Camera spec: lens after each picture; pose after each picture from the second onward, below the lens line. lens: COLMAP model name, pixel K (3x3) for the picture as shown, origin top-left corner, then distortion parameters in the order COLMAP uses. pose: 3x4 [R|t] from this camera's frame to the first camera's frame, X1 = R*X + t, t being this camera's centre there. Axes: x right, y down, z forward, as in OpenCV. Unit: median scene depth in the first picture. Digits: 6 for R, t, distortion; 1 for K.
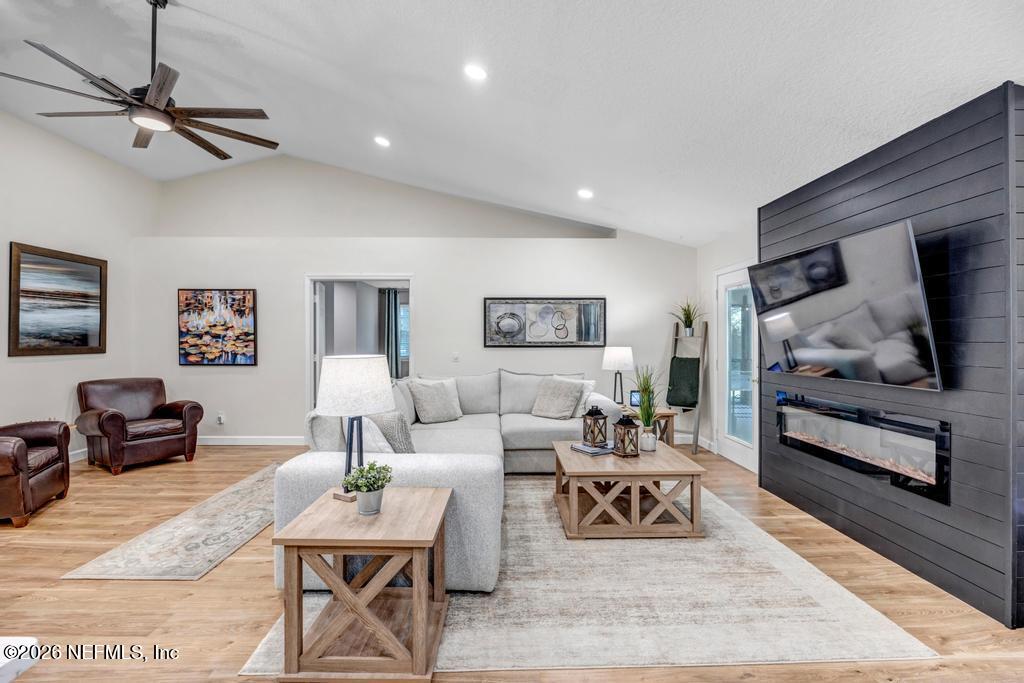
lens RADIAL K [[478.2, 0, 512.1], [0, 478.2, 338.2], [0, 0, 1]] dist [-0.009404, 0.000487]
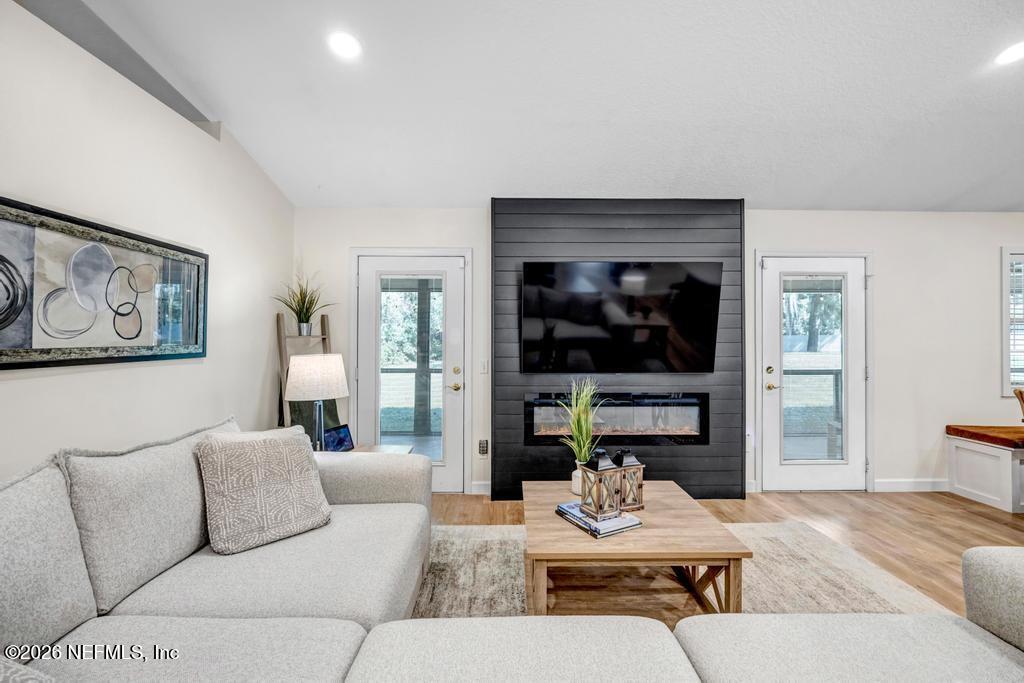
lens RADIAL K [[452.5, 0, 510.5], [0, 452.5, 333.5], [0, 0, 1]] dist [-0.000445, -0.000085]
pose [[0.008830, 0.009258, 0.999918, -0.260286], [-0.007298, 0.999931, -0.009194, -0.002759], [-0.999934, -0.007216, 0.008897, 0.689523]]
